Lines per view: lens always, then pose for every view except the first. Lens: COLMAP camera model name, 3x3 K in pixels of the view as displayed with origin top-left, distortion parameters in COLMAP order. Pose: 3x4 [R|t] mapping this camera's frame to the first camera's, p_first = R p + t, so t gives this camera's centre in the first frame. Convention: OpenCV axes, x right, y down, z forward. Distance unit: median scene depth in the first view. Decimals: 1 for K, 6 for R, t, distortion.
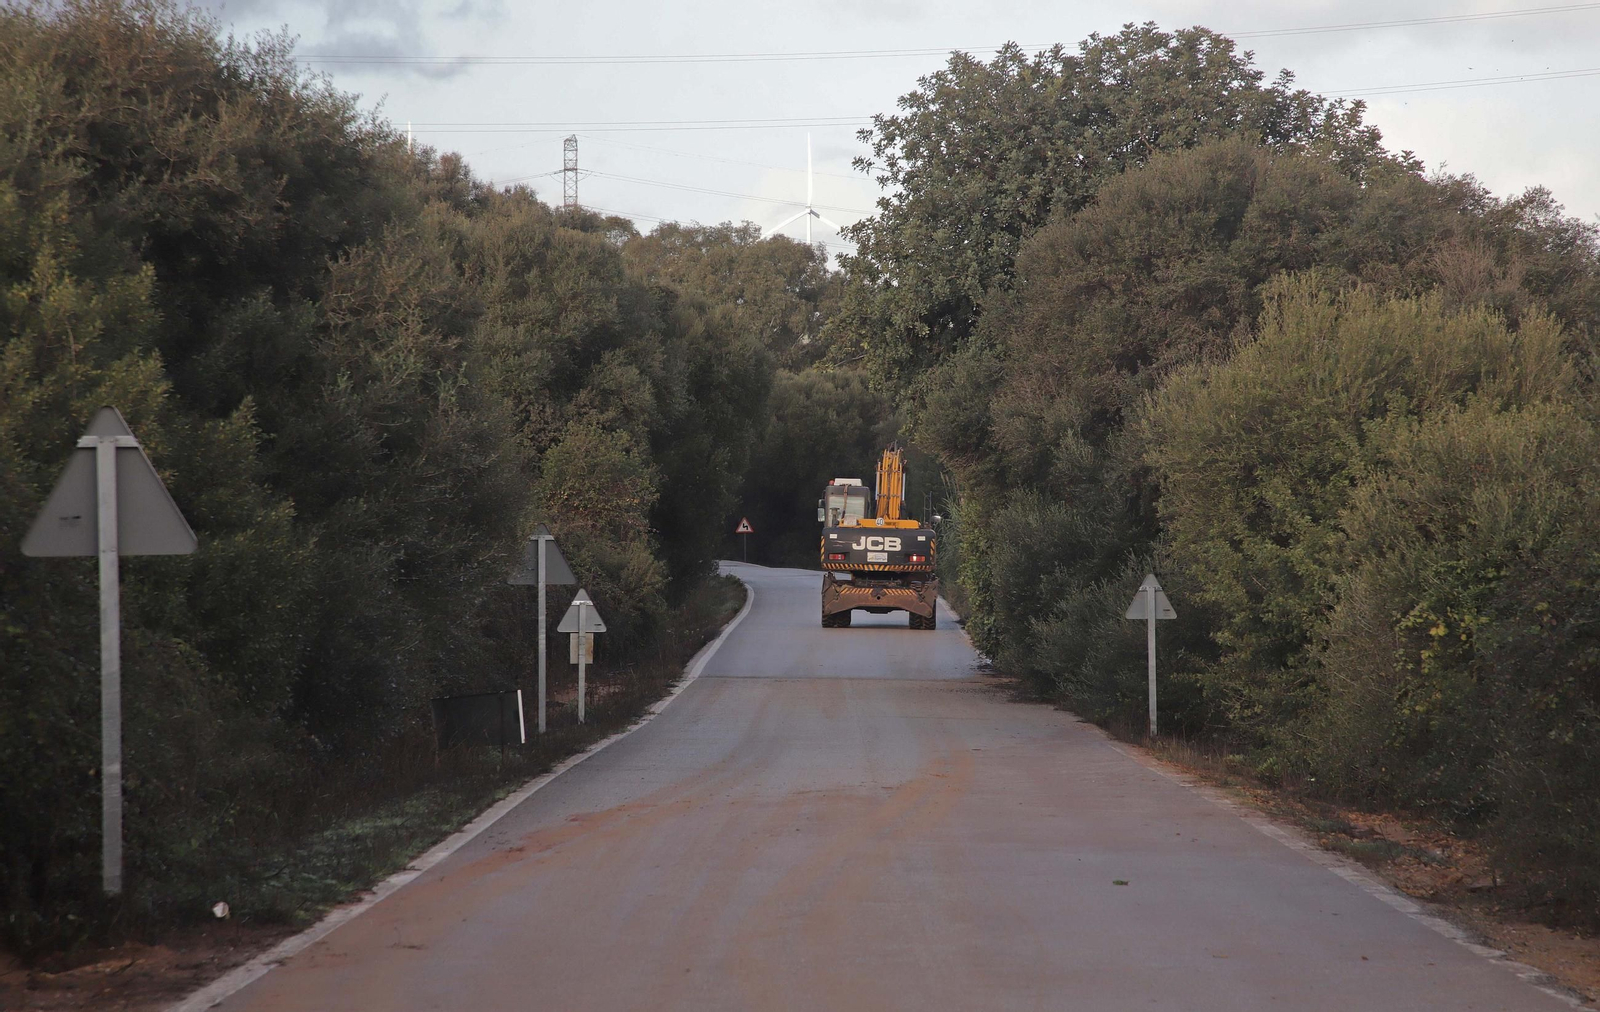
lens RADIAL K [[4485.0, 0, 800.0], [0, 4485.0, 506.0], [0, 0, 1]] dist [0.687110, -1.111415]
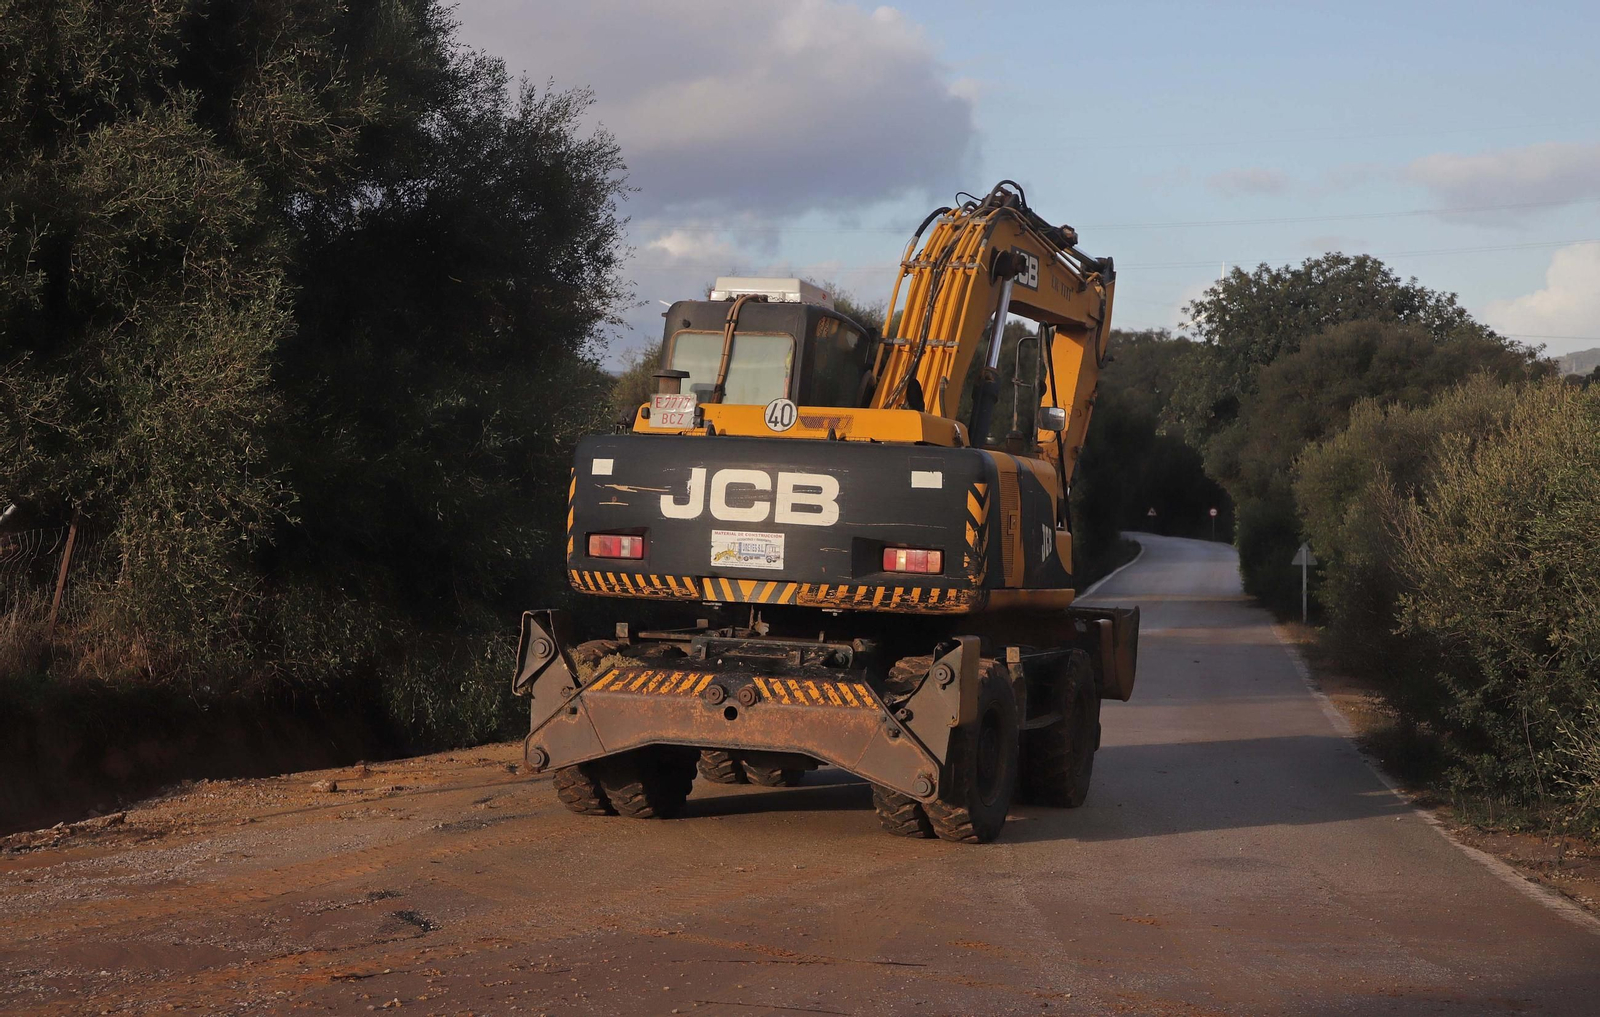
lens RADIAL K [[2894.1, 0, 800.0], [0, 2894.1, 508.5], [0, 0, 1]] dist [0.346645, -0.175355]
pose [[0.989545, 0.011277, -0.143780, 0.031650], [-0.010540, 0.999927, 0.005884, -0.004073], [0.143836, -0.004307, 0.989592, -0.248520]]
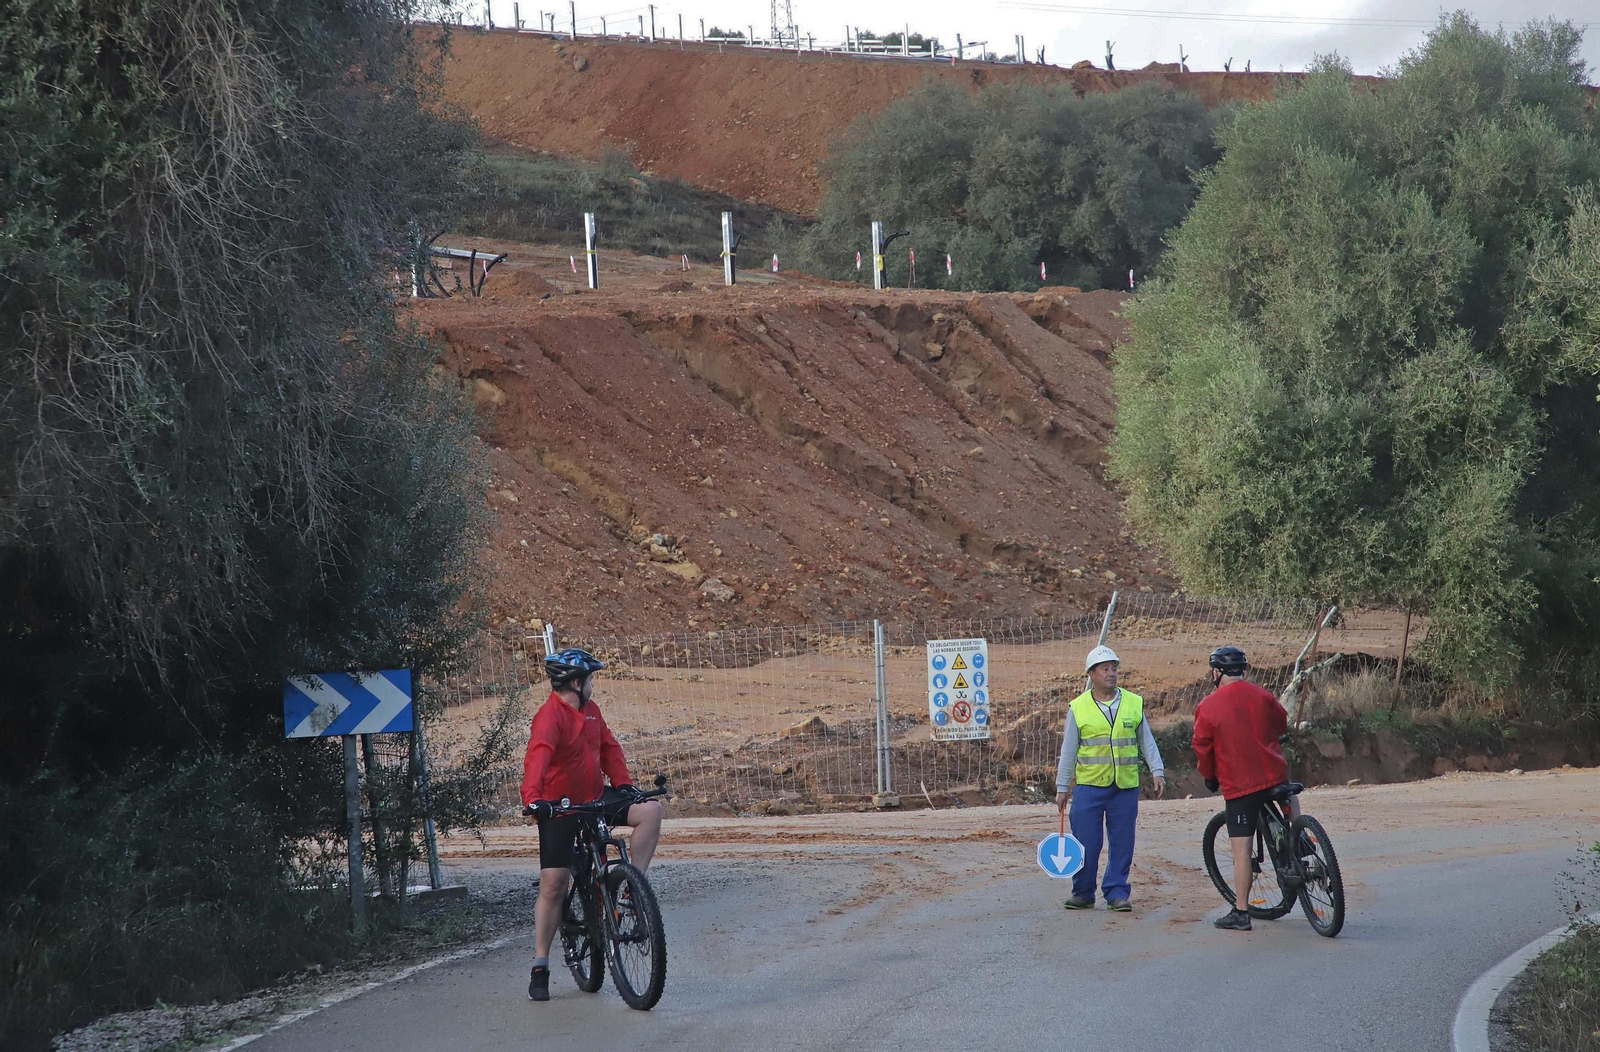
lens RADIAL K [[5006.7, 0, 800.0], [0, 5006.7, 526.0], [0, 0, 1]] dist [0.079735, 0.216444]
pose [[0.757740, -0.034600, -0.651639, 0.367471], [0.039684, 0.999188, -0.006908, -0.012367], [0.651349, -0.020625, 0.758498, -0.634411]]
